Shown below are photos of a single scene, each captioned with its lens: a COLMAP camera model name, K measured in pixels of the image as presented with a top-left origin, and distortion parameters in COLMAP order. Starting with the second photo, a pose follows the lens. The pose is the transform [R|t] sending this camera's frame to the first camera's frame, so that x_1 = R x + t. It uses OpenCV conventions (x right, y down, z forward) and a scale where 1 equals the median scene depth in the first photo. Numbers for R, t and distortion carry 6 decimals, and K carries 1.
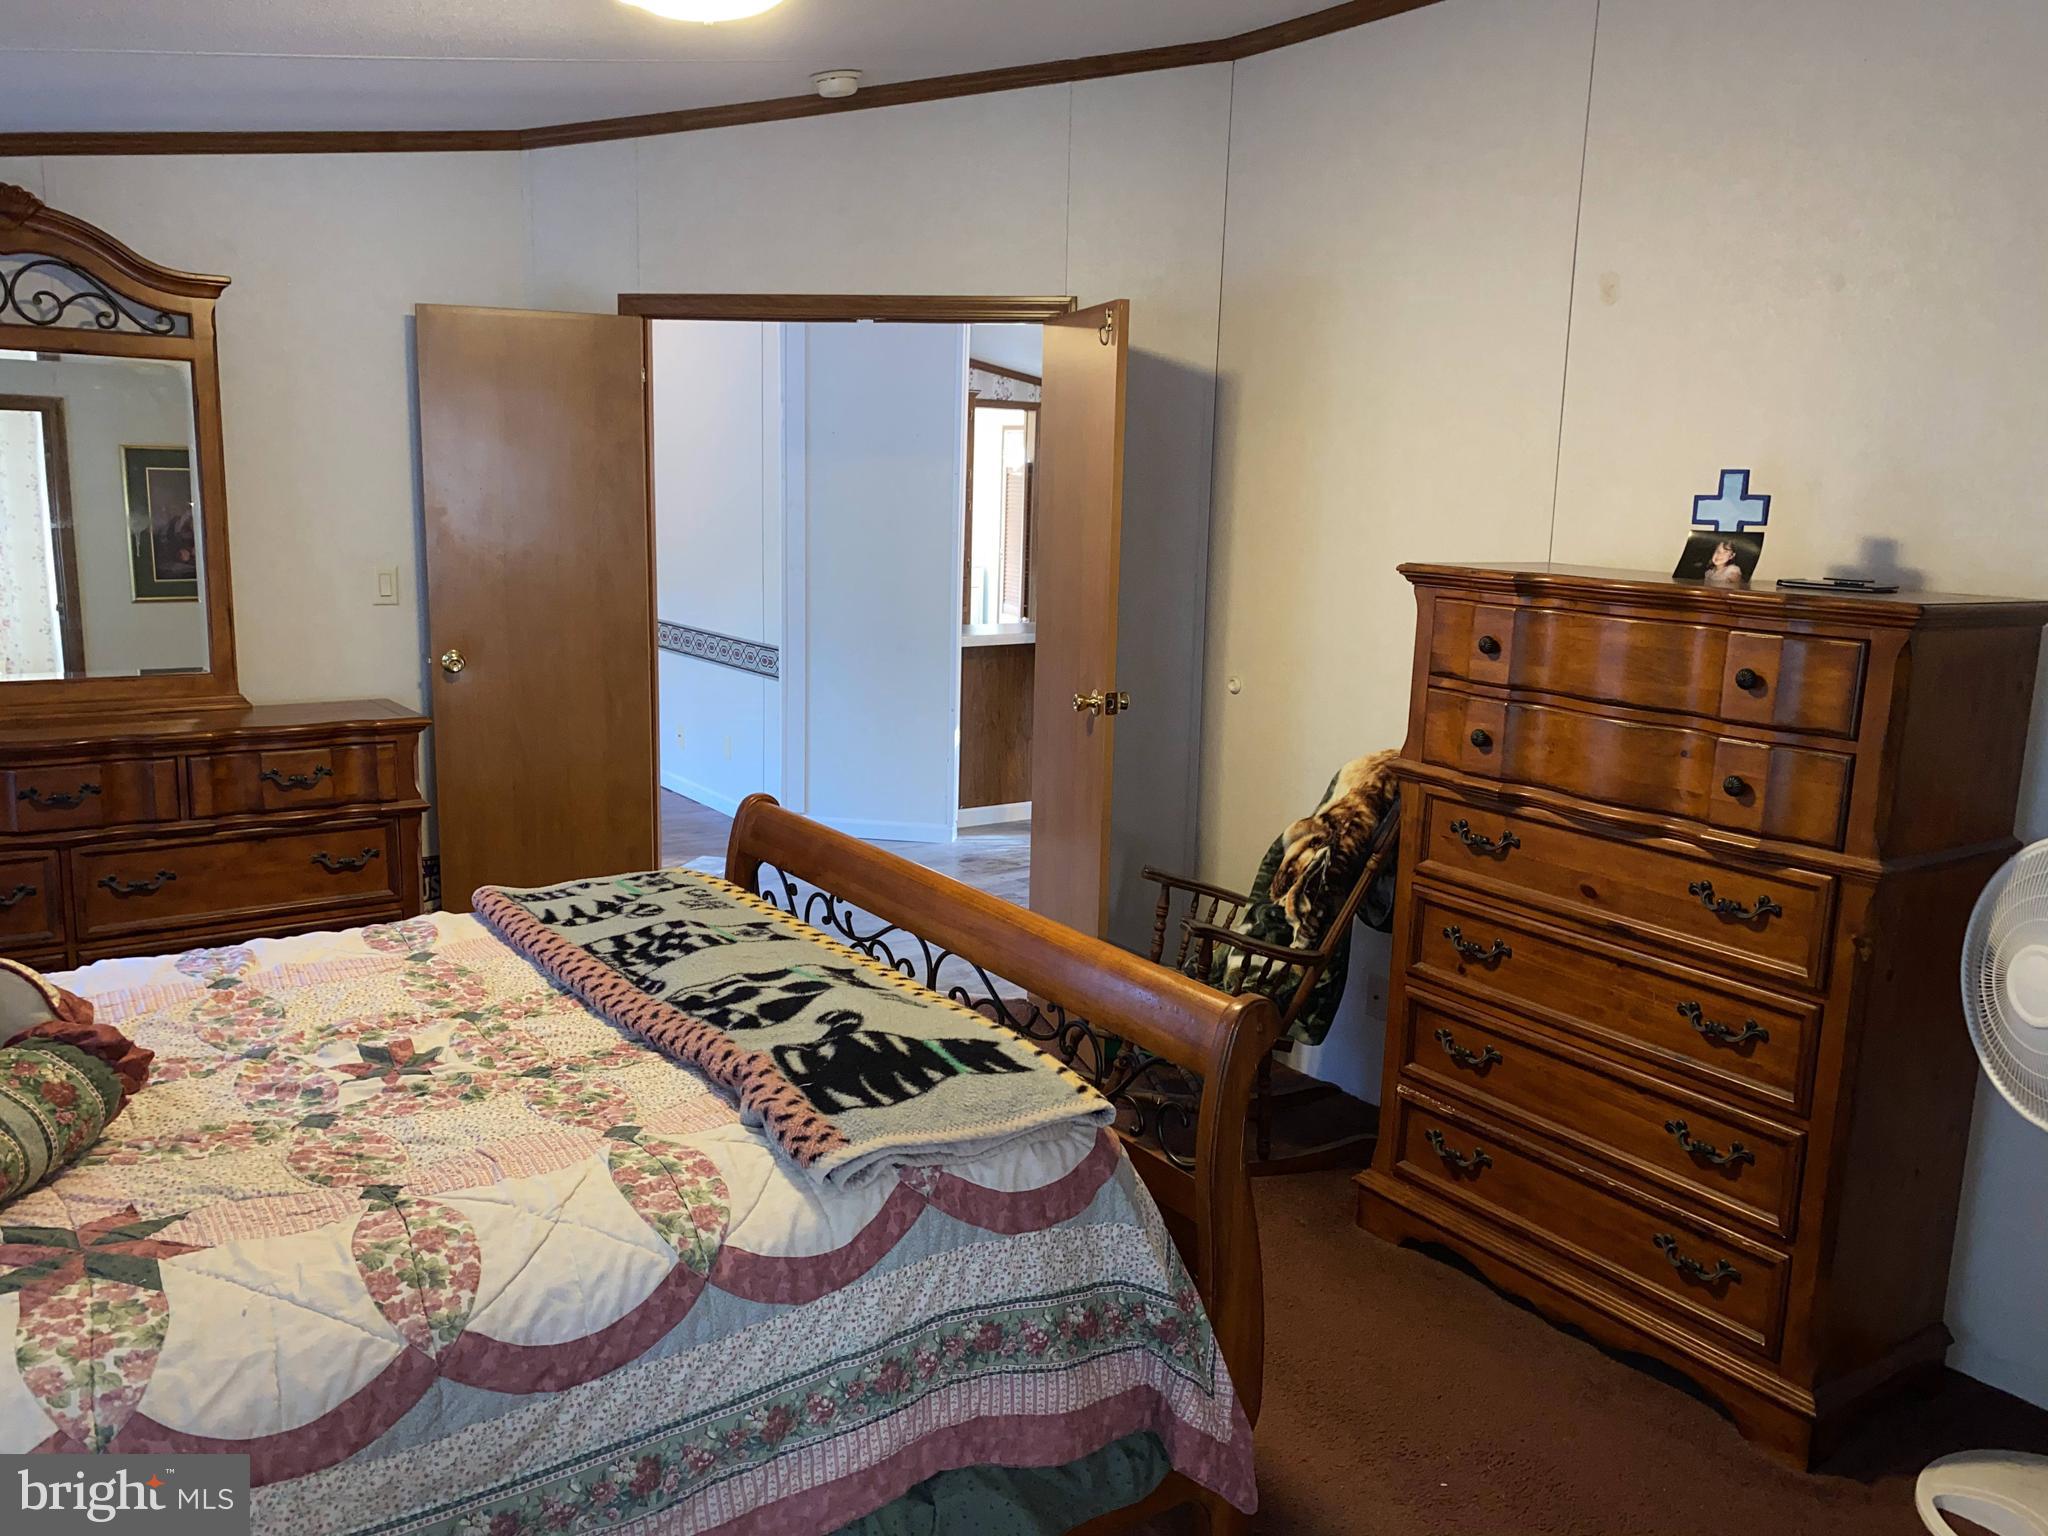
lens RADIAL K [[1560.1, 0, 1024.0], [0, 1560.1, 768.0], [0, 0, 1]] dist [0.008297, -0.000713]
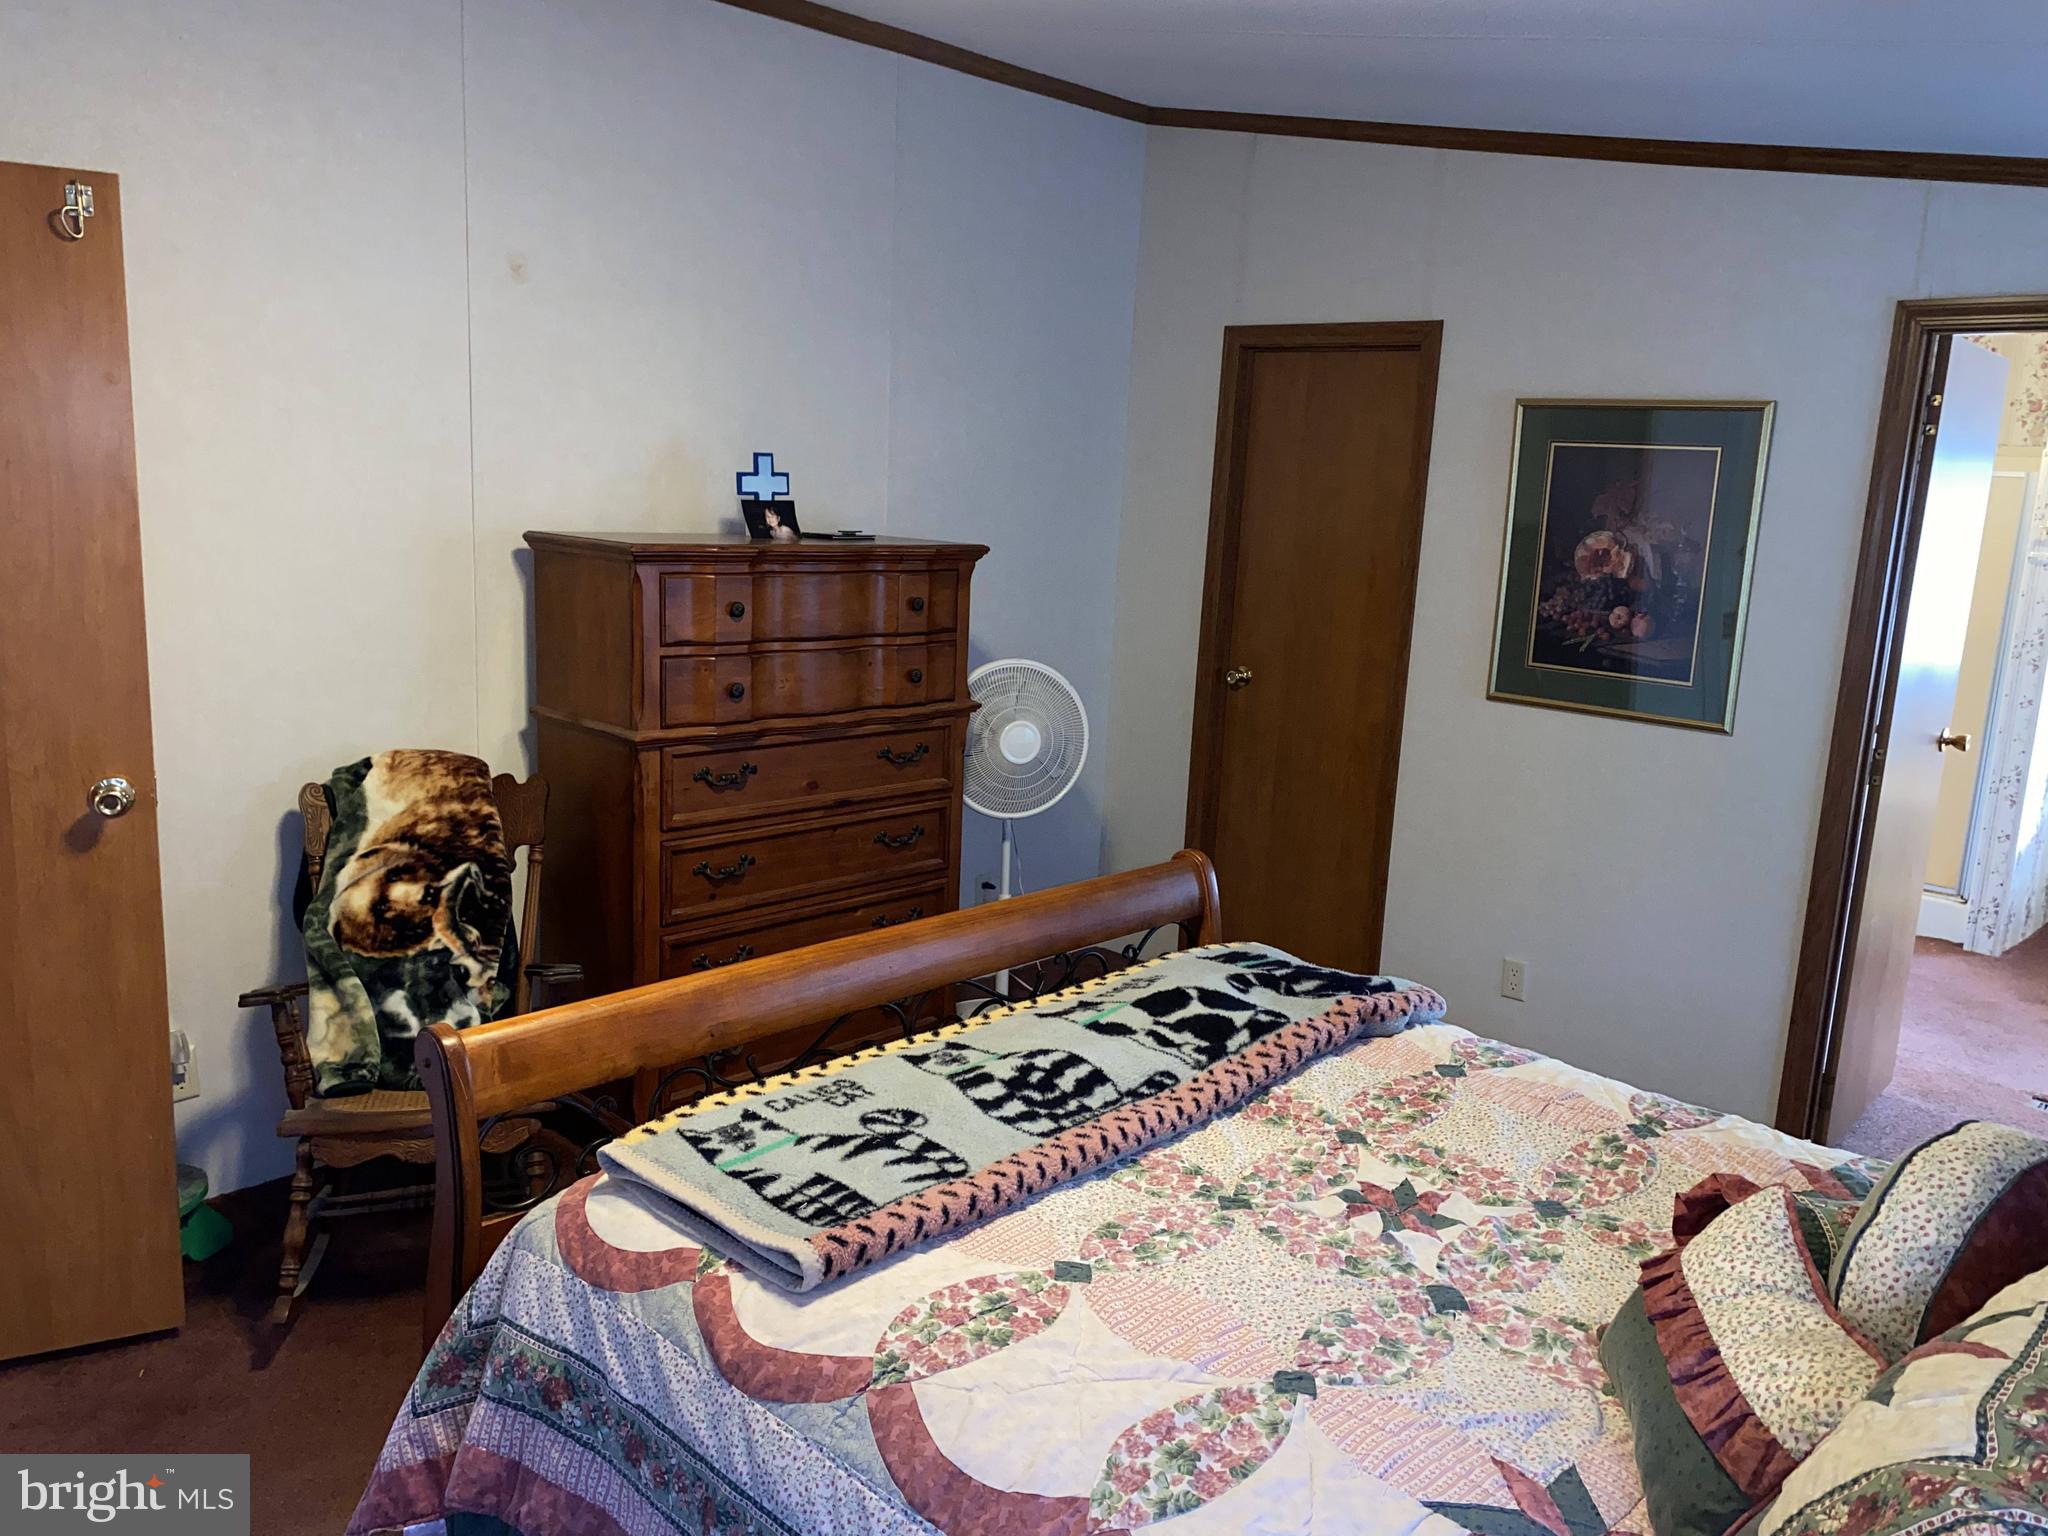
lens RADIAL K [[1580.7, 0, 1024.0], [0, 1580.7, 768.0], [0, 0, 1]] dist [0.046900, -0.001917]
pose [[-0.188354, -0.225130, 0.955949, -0.931187], [0.127925, 0.959455, 0.251161, -0.244097], [-0.973734, 0.169597, -0.151917, 1.034102]]
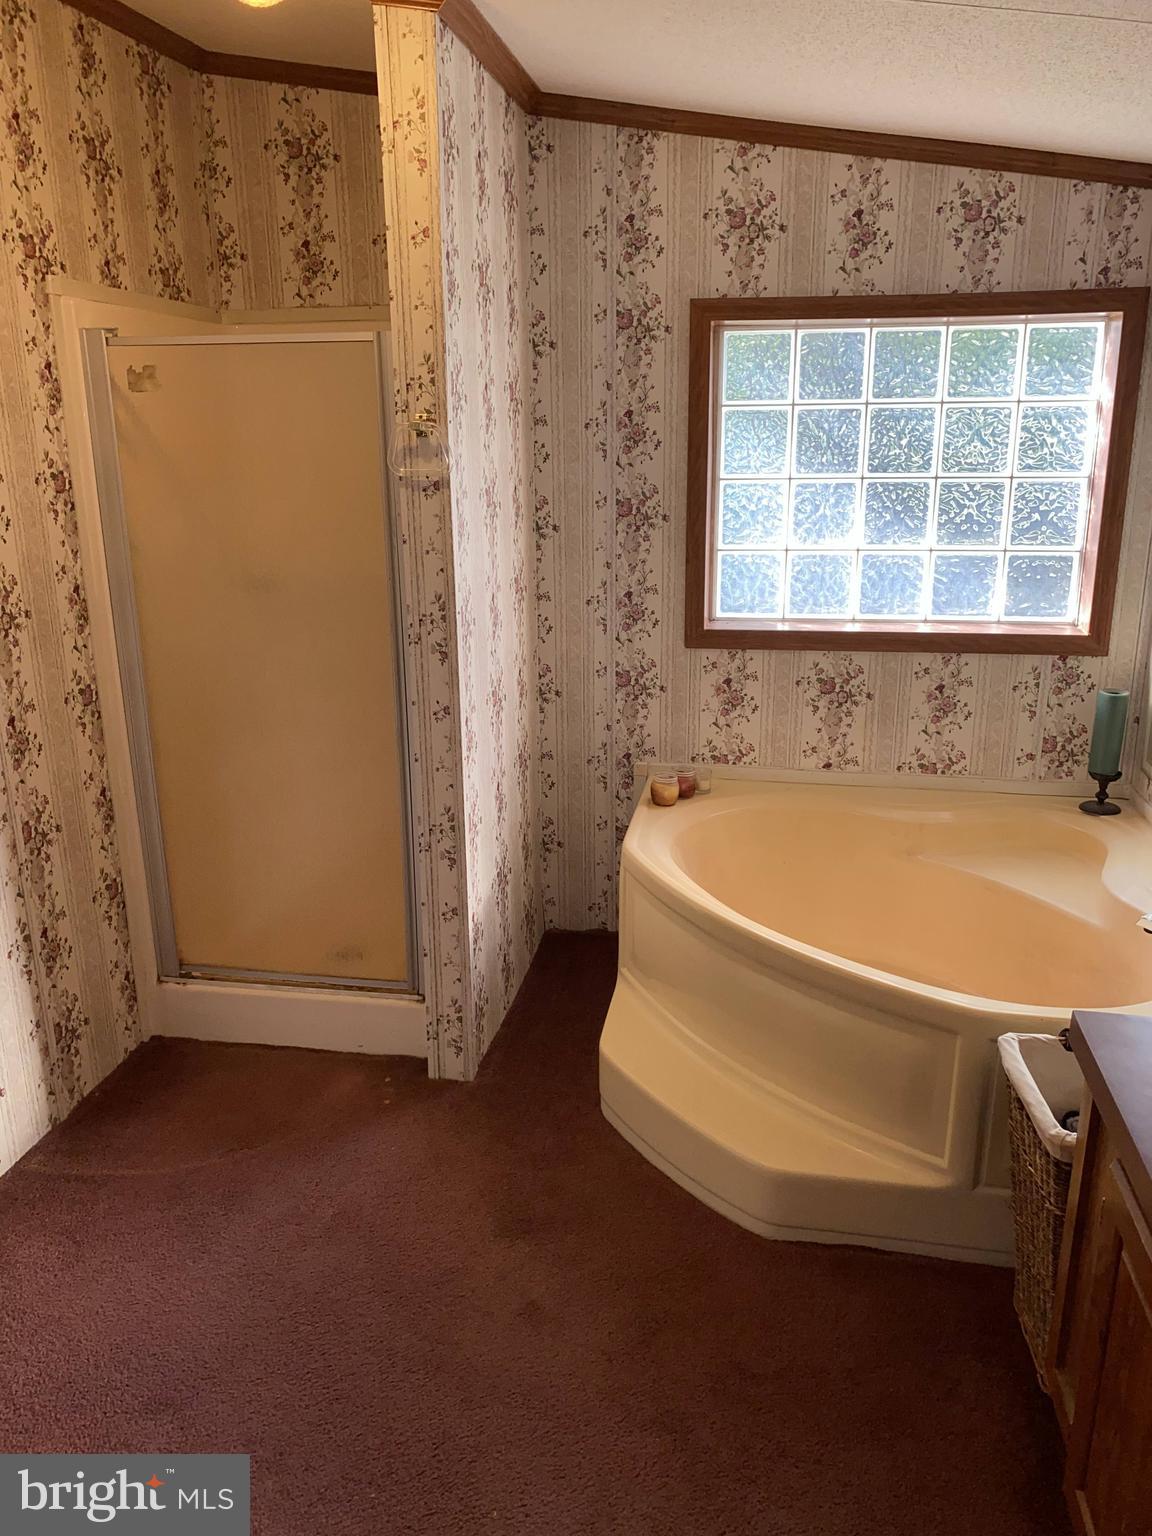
lens RADIAL K [[1170.1, 0, 576.0], [0, 1170.1, 768.0], [0, 0, 1]] dist [0.008297, -0.000713]
pose [[-0.710171, -0.229277, 0.665649, -0.624903], [0.110570, 0.897429, 0.427078, -0.169263], [-0.695292, 0.376900, -0.611977, 0.719892]]
